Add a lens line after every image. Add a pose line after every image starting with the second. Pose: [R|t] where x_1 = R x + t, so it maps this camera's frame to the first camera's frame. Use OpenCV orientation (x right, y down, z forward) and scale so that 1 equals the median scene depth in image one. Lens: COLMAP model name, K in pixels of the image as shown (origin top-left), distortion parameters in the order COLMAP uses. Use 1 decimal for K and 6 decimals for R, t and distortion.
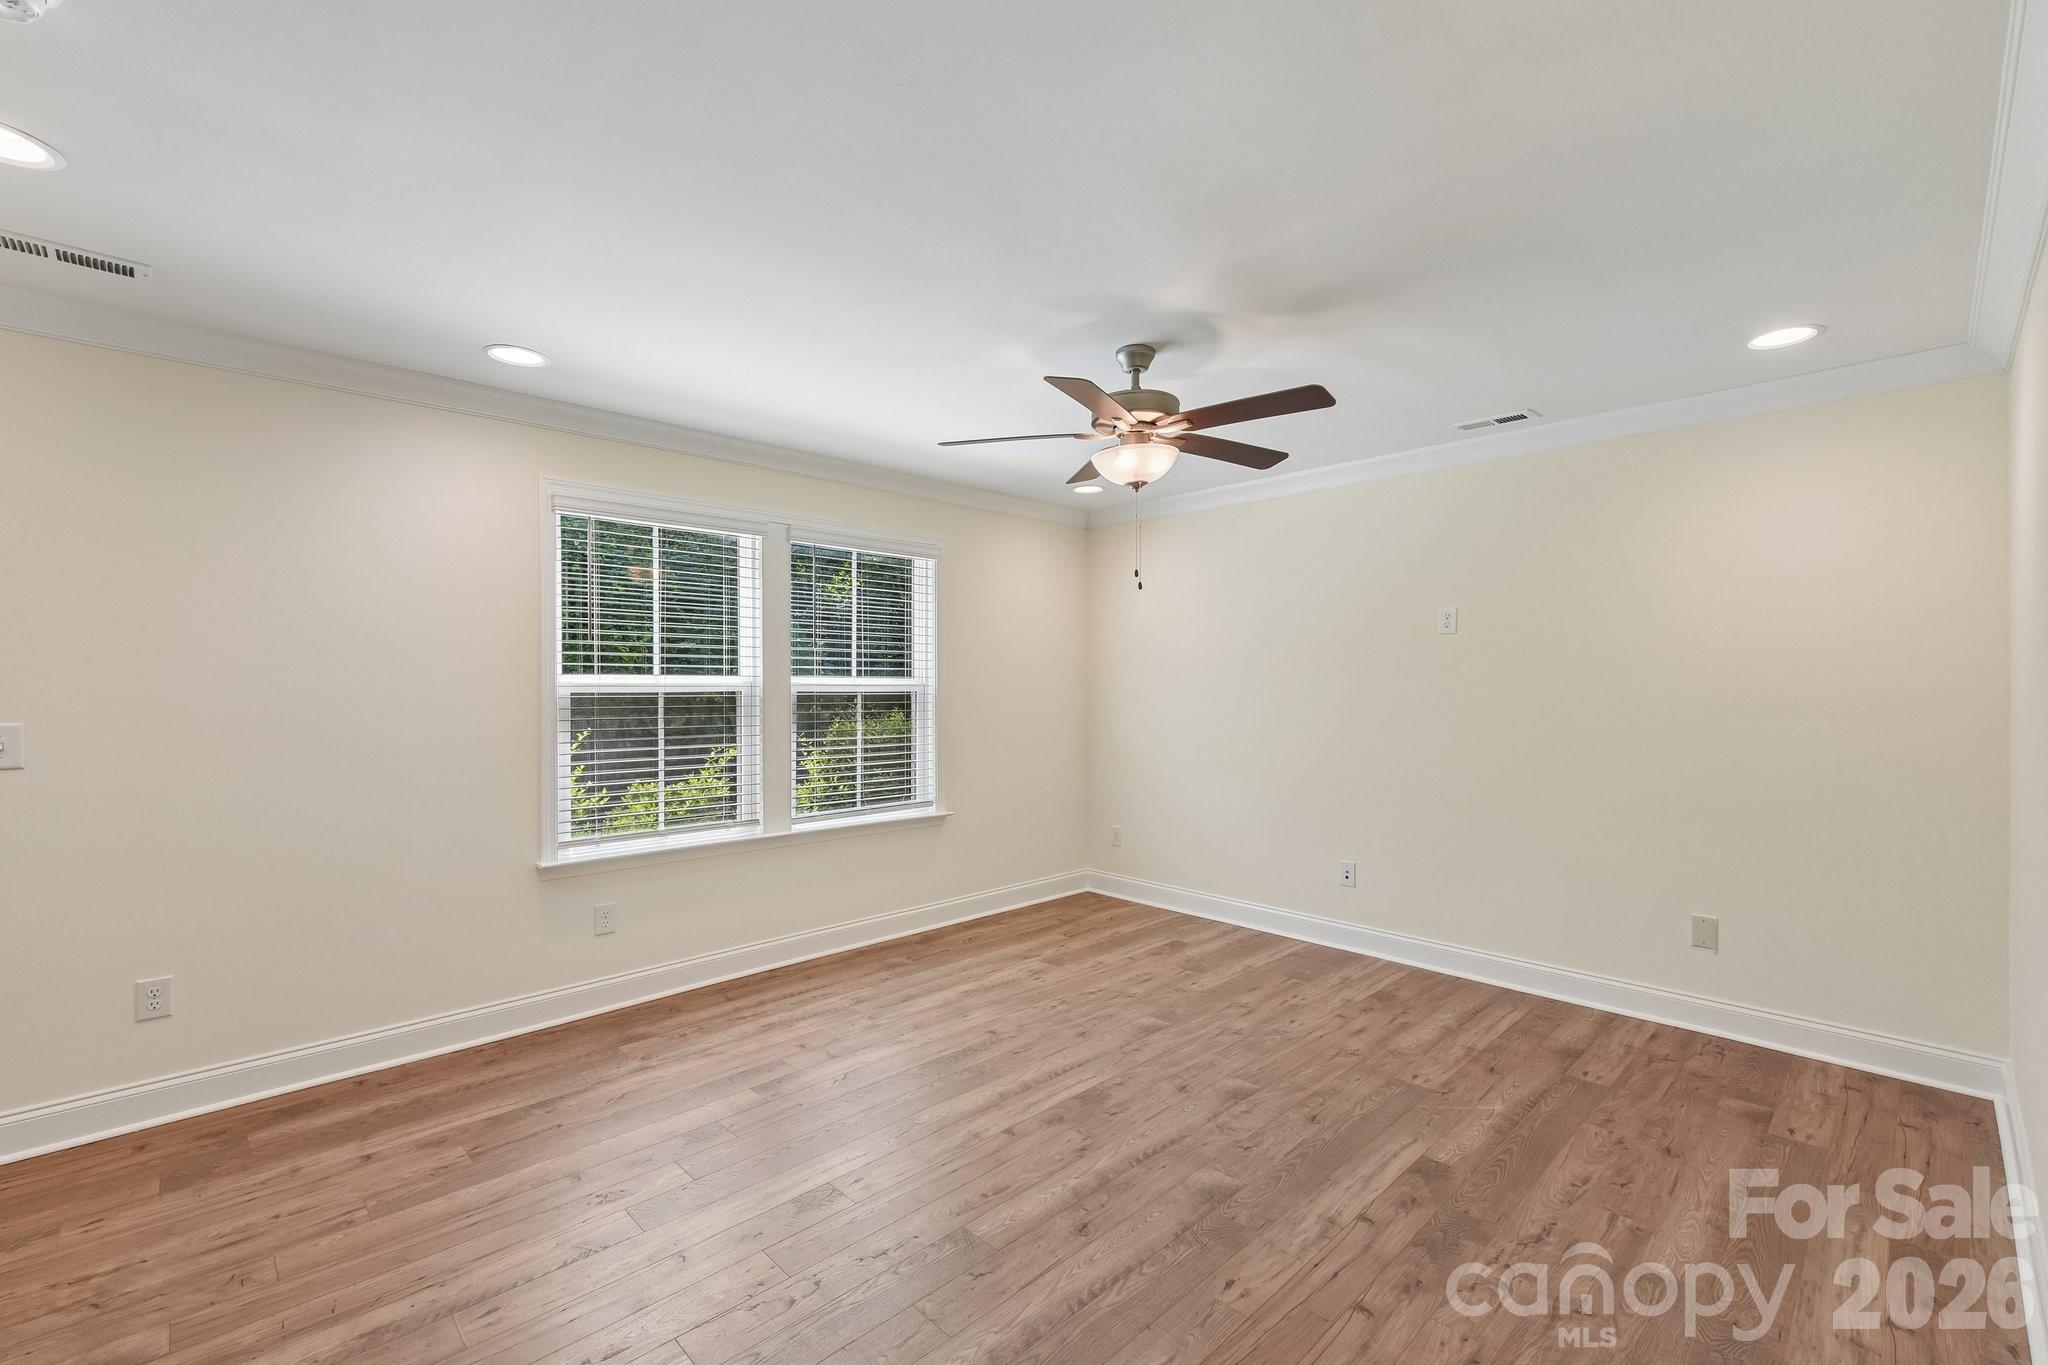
lens RADIAL K [[884.2, 0, 986.6], [0, 884.2, 688.9], [0, 0, 1]] dist [0.002209, -0.002066]
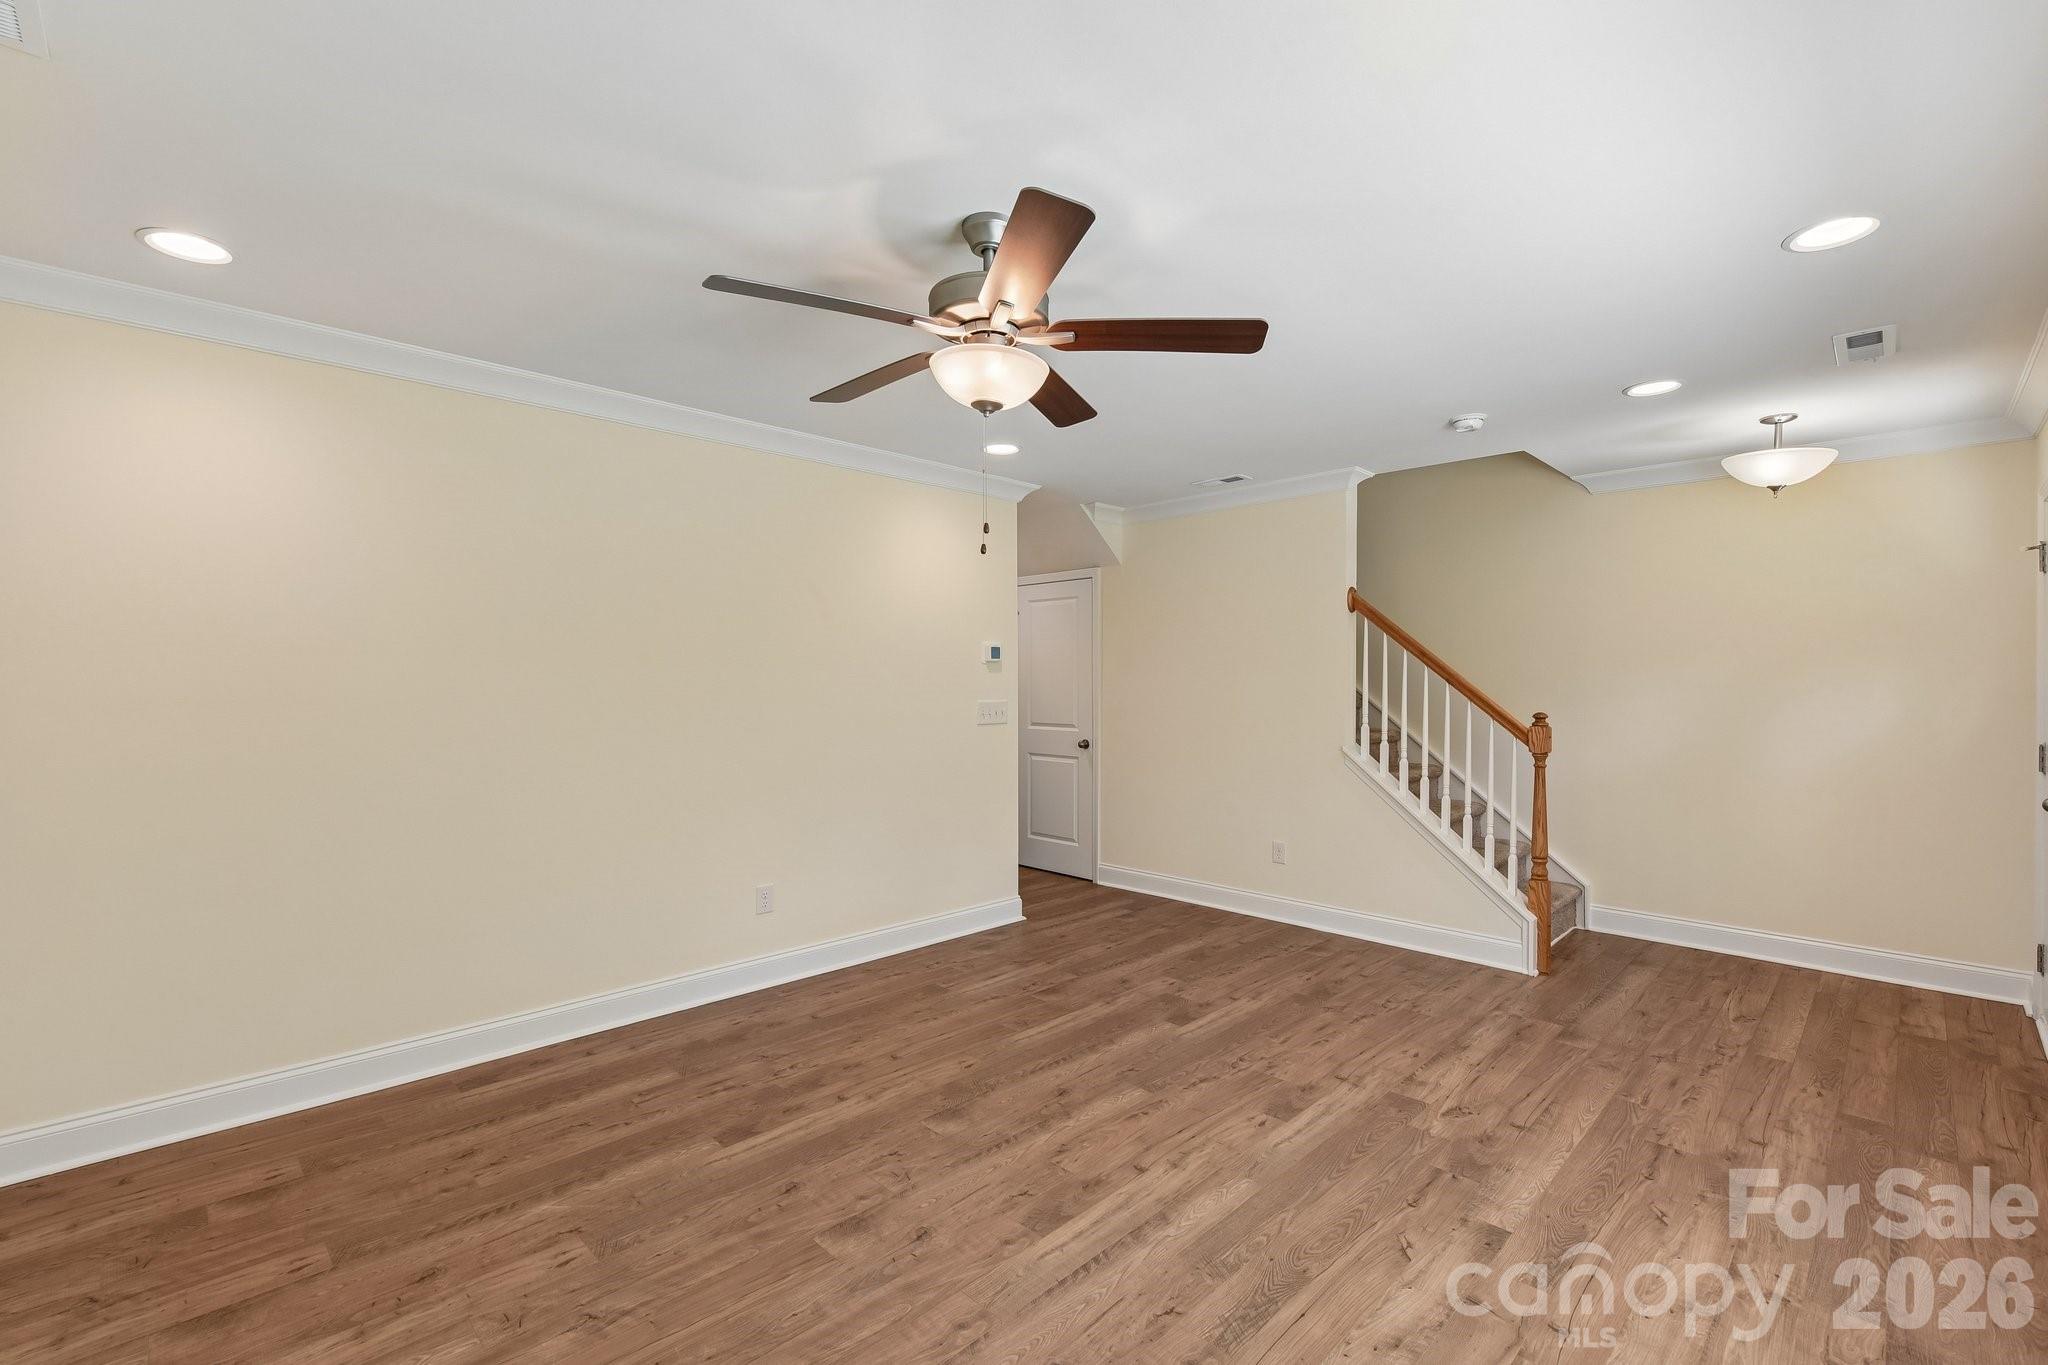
lens RADIAL K [[884.2, 0, 975.8], [0, 884.2, 686.1], [0, 0, 1]] dist [0.002209, -0.002066]
pose [[-0.999994, -0.001598, 0.002946, 0.163897], [-0.001557, 0.999904, 0.013749, -0.011092], [-0.002968, 0.013744, -0.999901, 1.608696]]
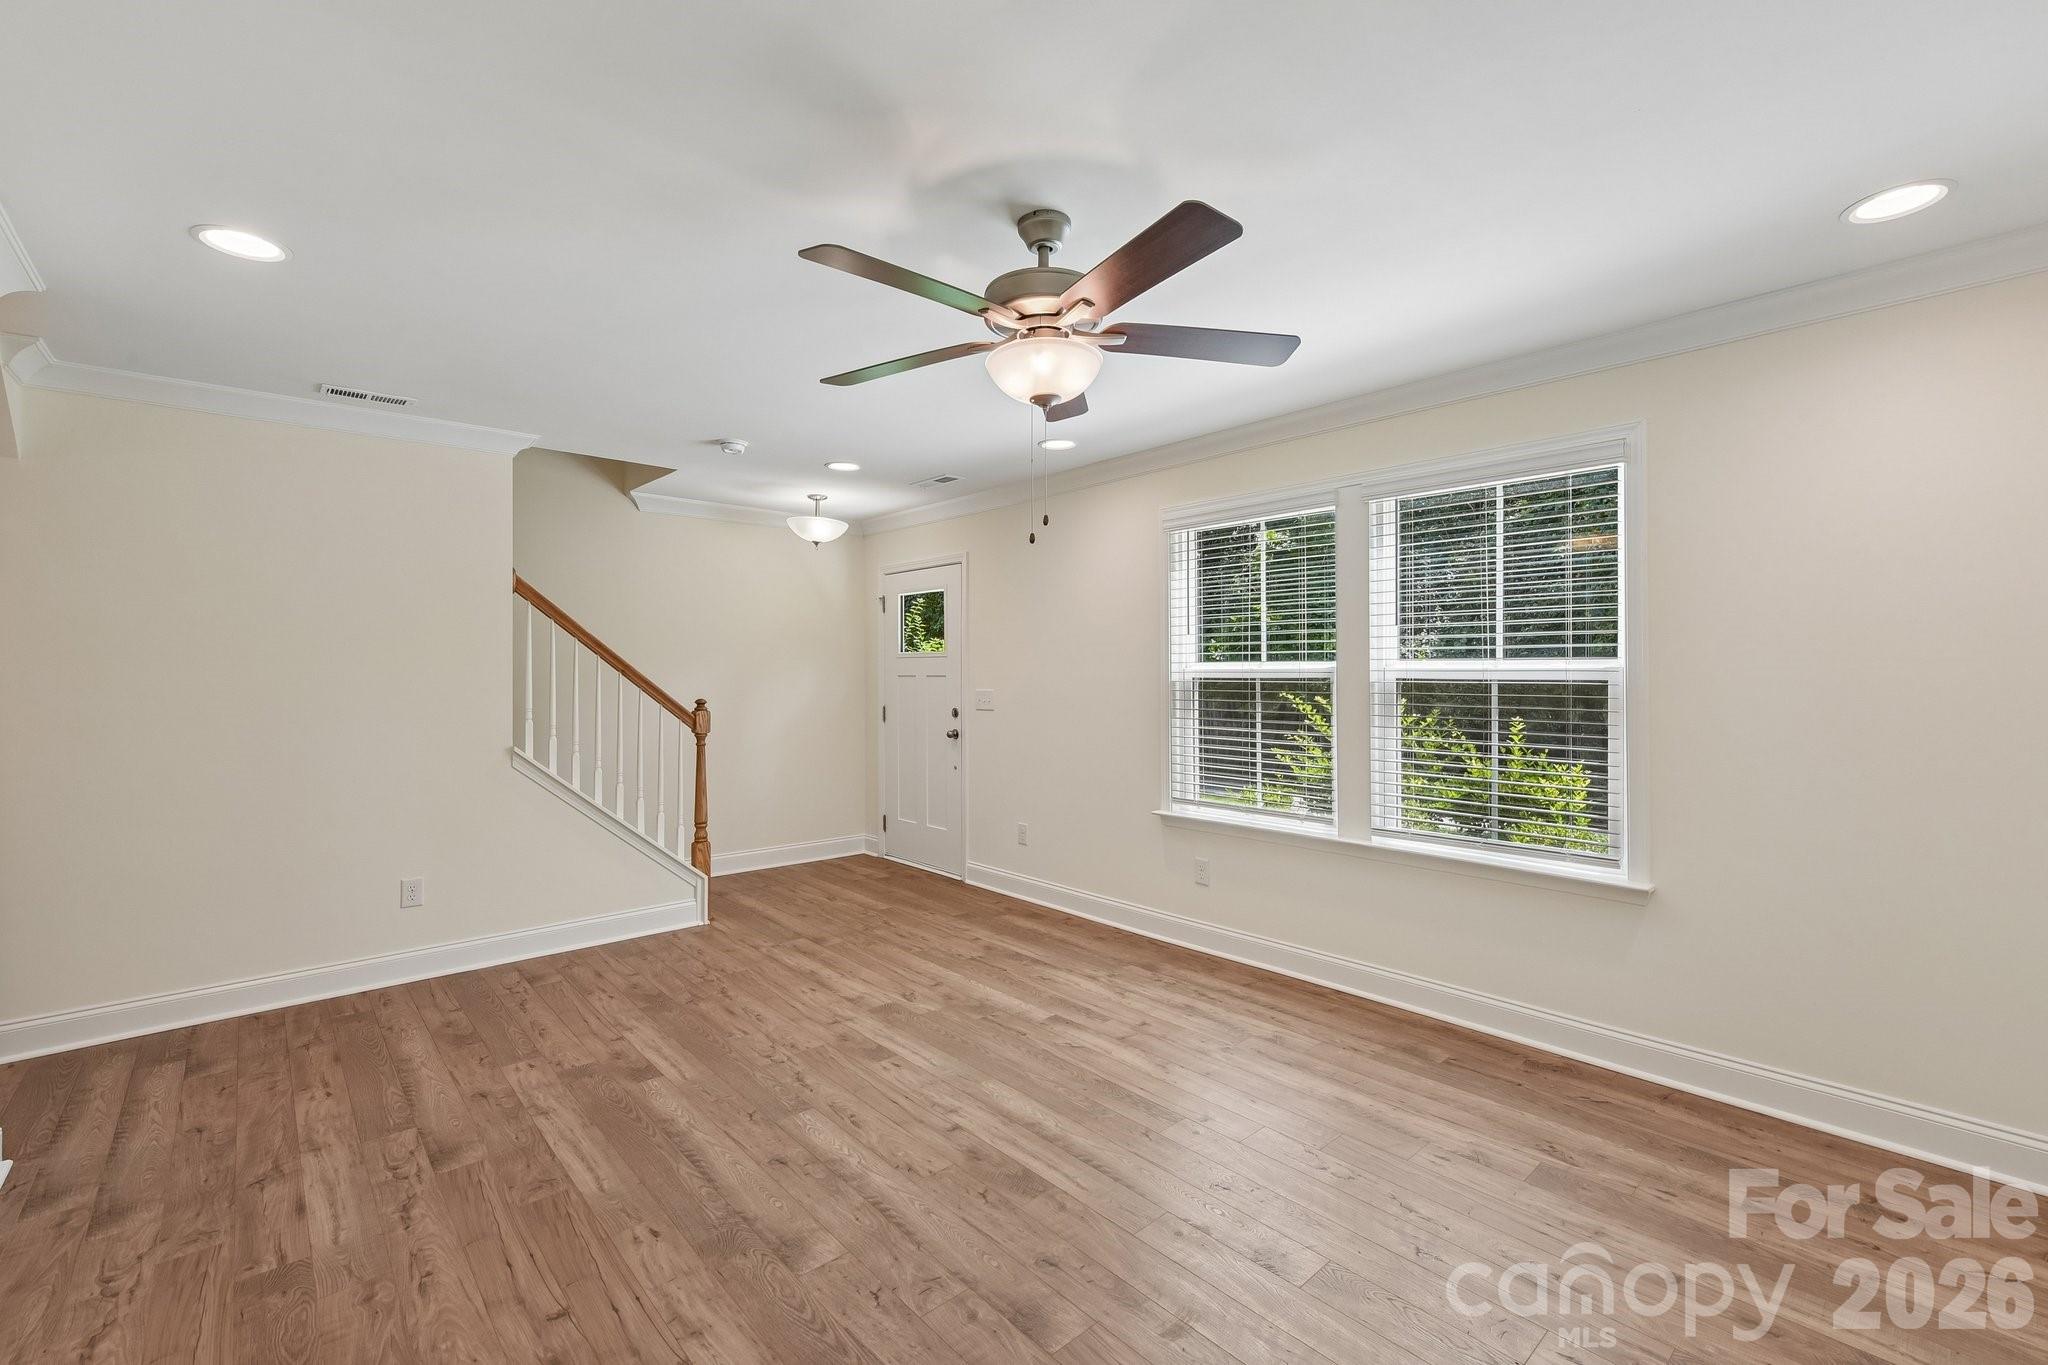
lens RADIAL K [[884.2, 0, 1058.2], [0, 884.2, 668.9], [0, 0, 1]] dist [0.002209, -0.002066]
pose [[-0.014666, -0.002489, -0.999889, 0.844387], [-0.002511, 0.999994, -0.002452, -0.004229], [0.999889, 0.002475, -0.014672, 0.947838]]
